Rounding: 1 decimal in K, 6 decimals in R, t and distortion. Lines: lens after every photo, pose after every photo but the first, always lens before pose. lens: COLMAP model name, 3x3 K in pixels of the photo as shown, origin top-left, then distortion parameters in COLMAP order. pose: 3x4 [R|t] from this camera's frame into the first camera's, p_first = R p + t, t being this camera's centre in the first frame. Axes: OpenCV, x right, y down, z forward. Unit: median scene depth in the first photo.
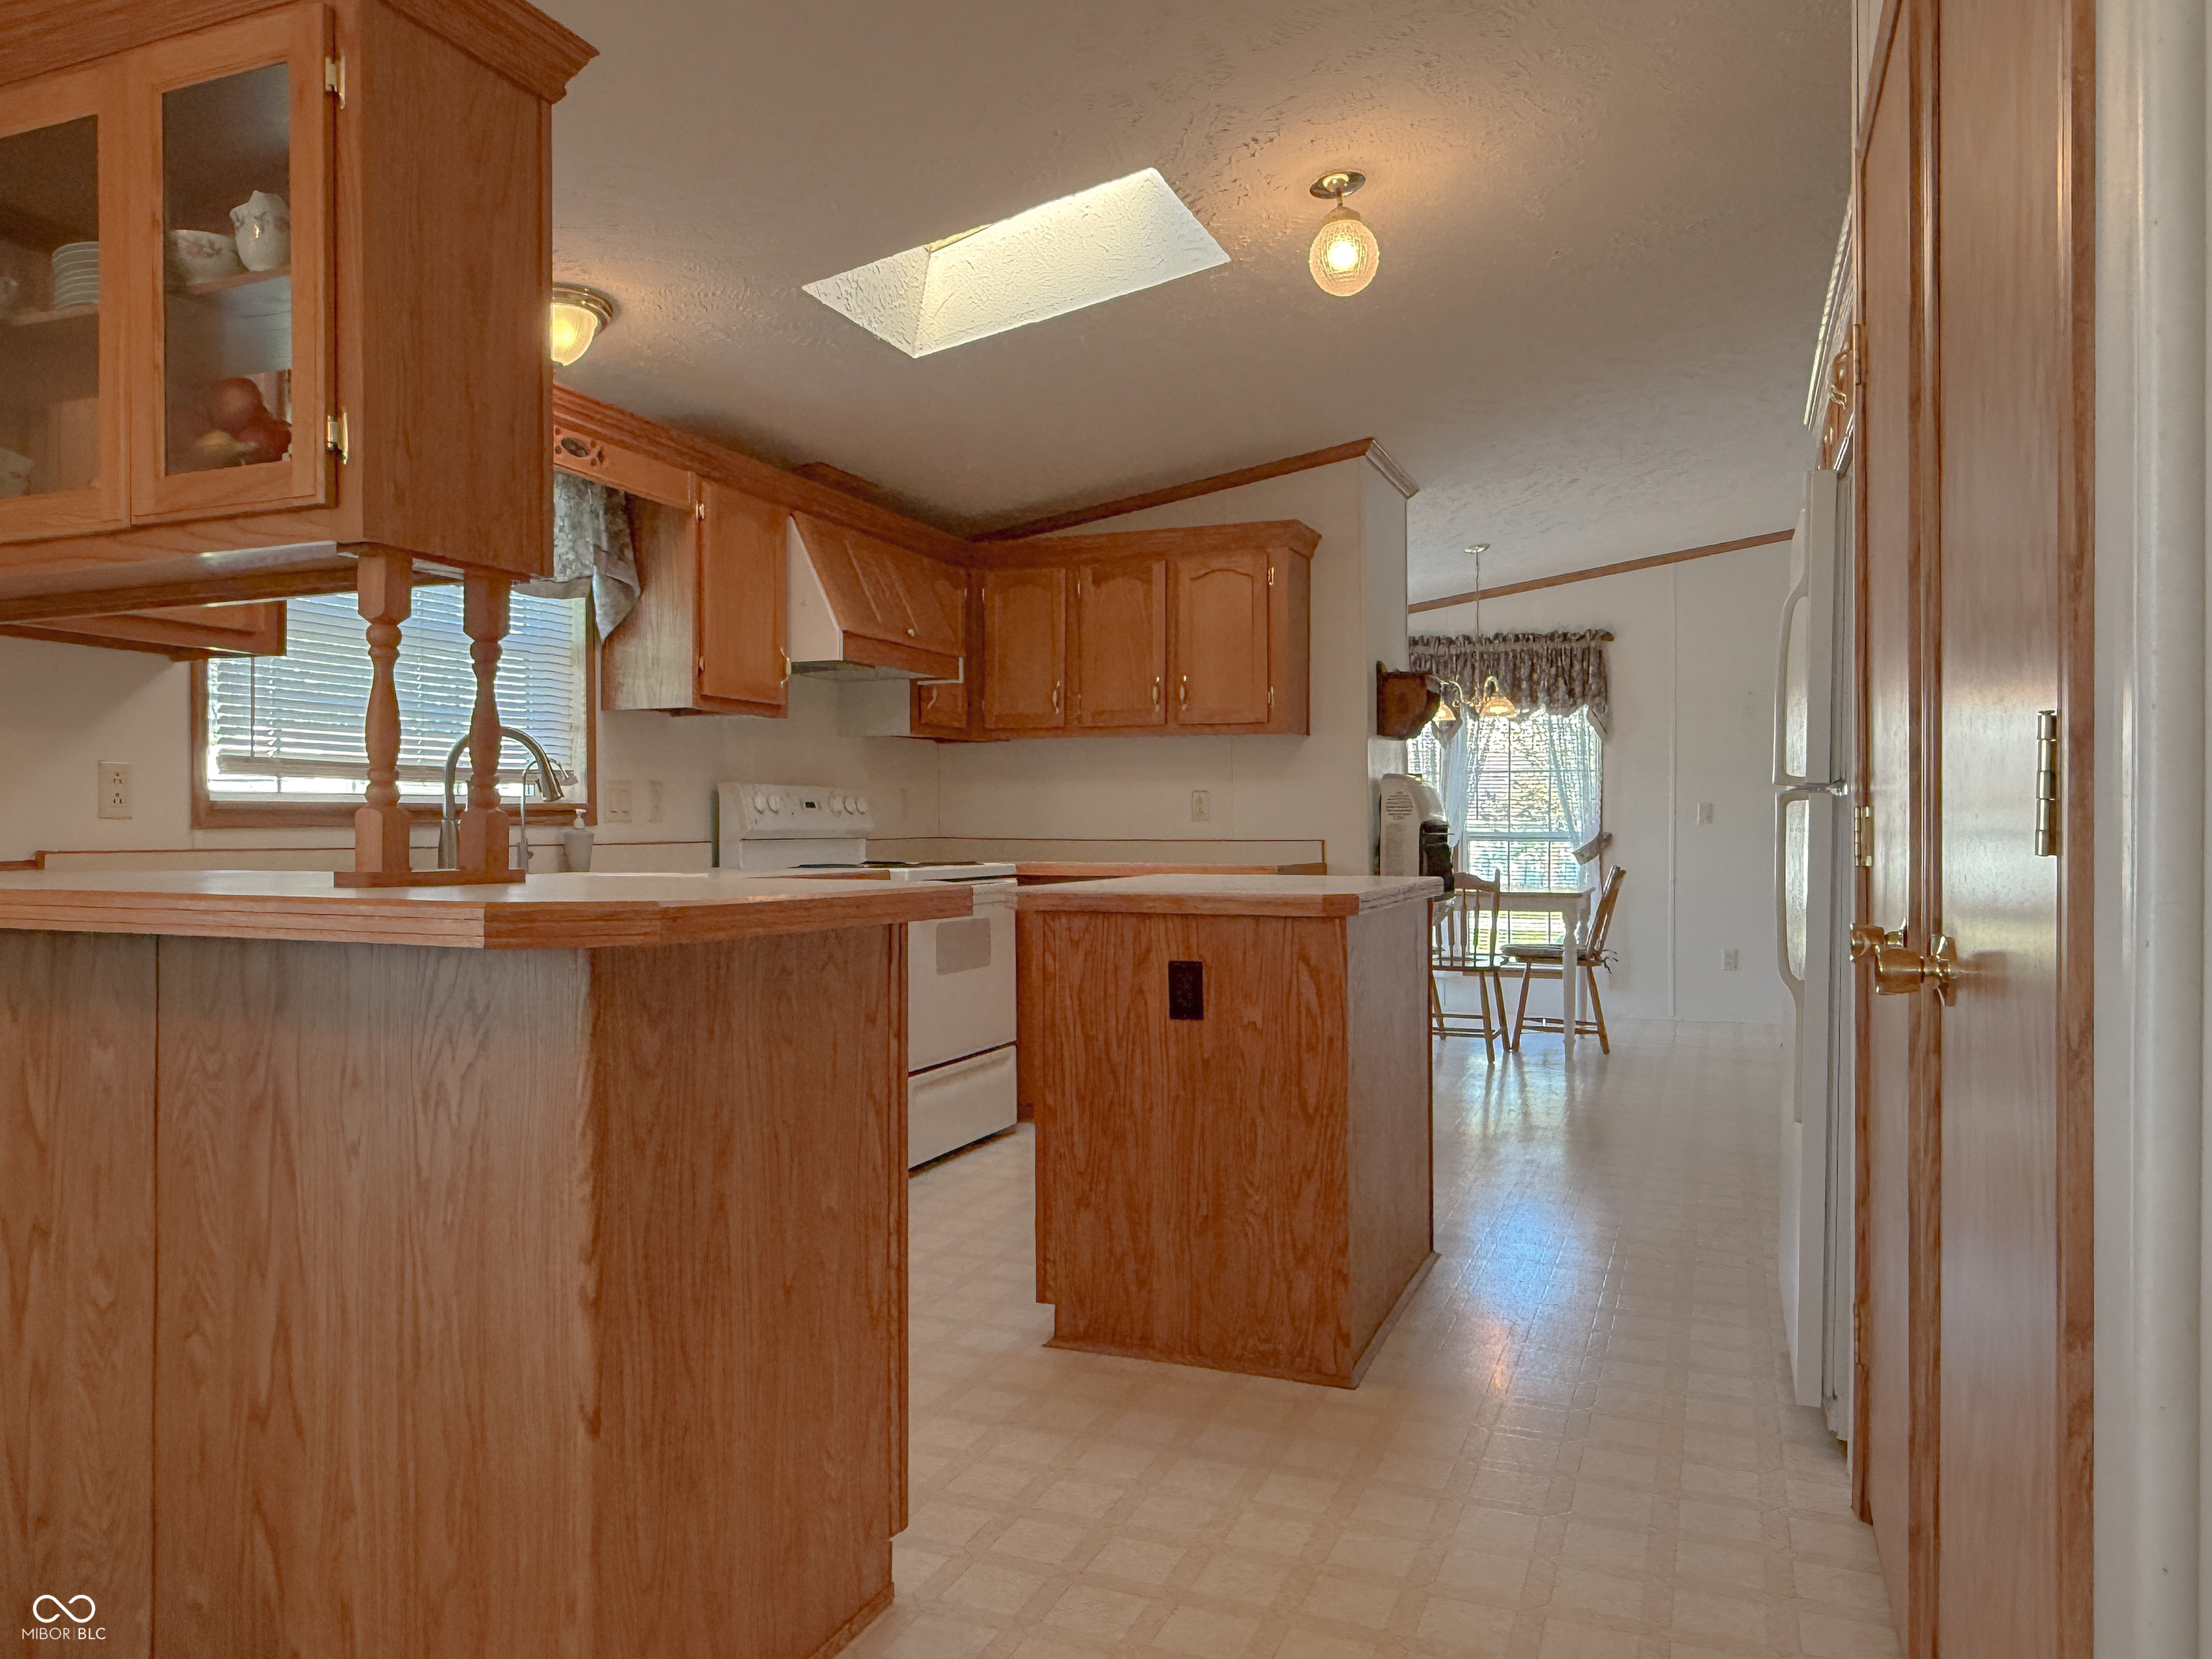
lens RADIAL K [[1539.1, 0, 1098.0], [0, 1539.1, 853.7], [0, 0, 1]] dist [-0.000504, -0.004025]
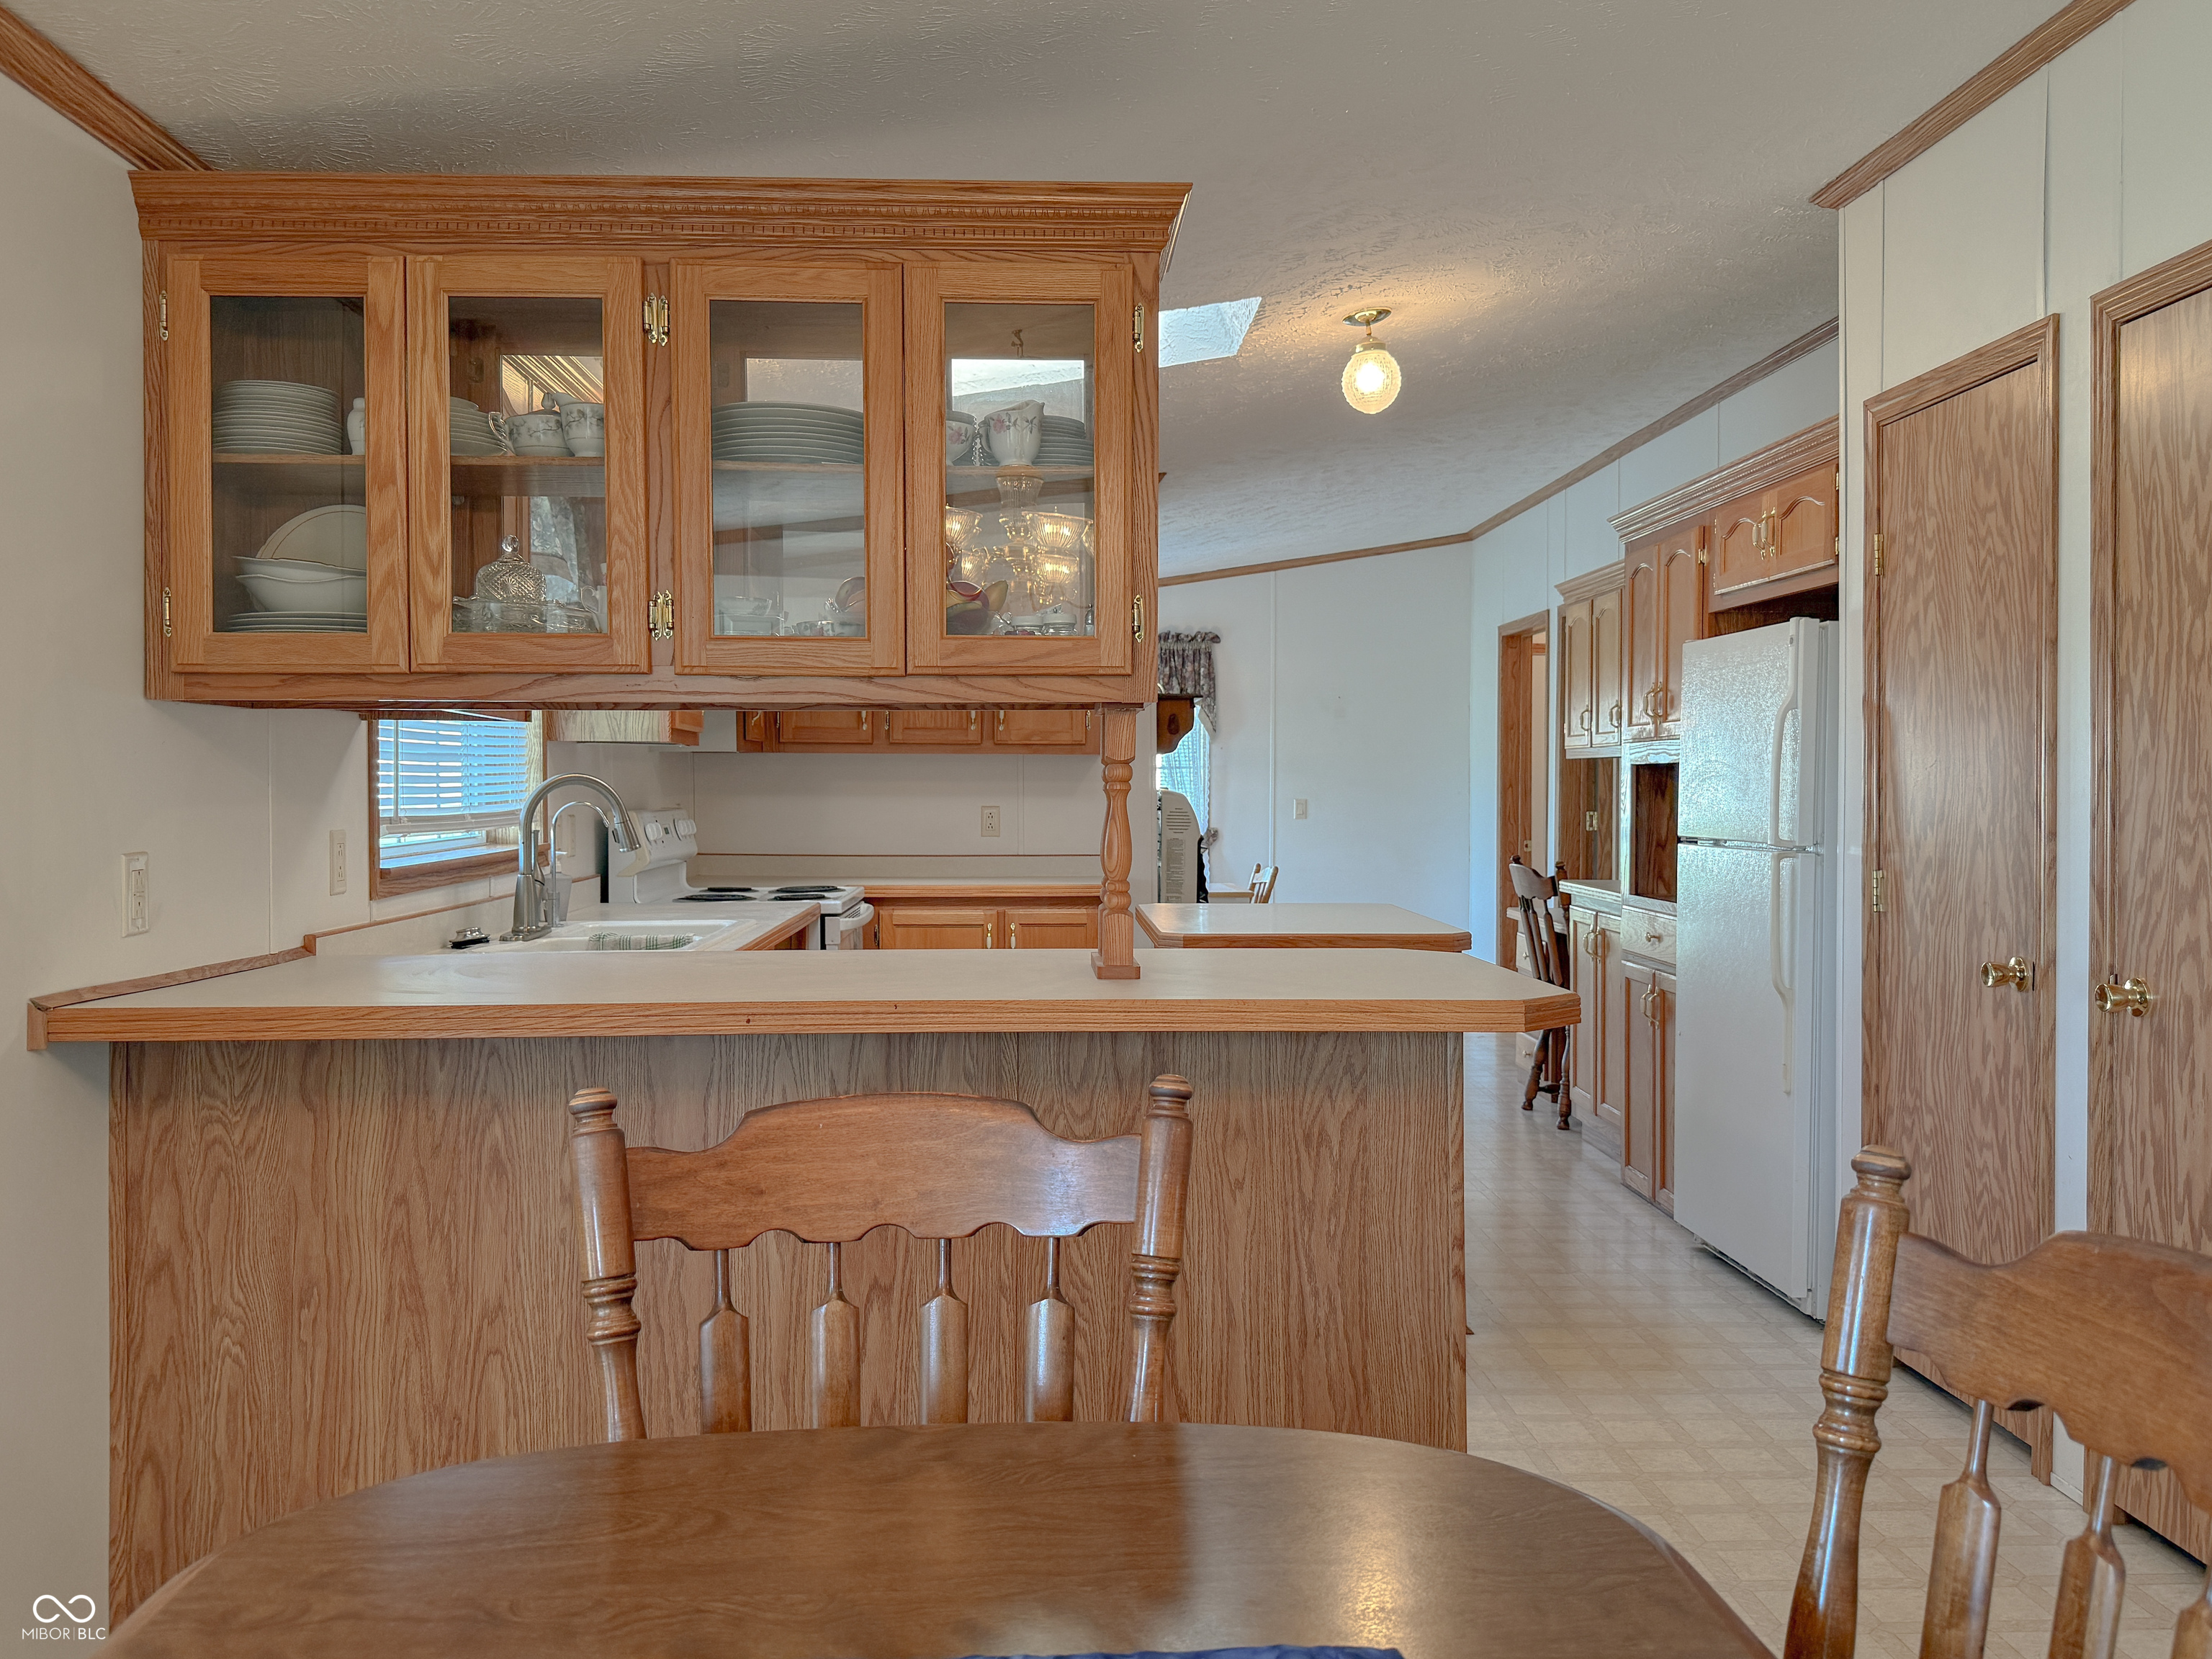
lens RADIAL K [[1808.6, 0, 1107.8], [0, 1808.6, 830.3], [0, 0, 1]] dist [0.087947, -0.005680]
pose [[0.906744, -0.006833, 0.421626, -1.166438], [0.003279, 0.999953, 0.009153, -0.116278], [-0.421668, -0.006917, 0.906724, -0.325768]]
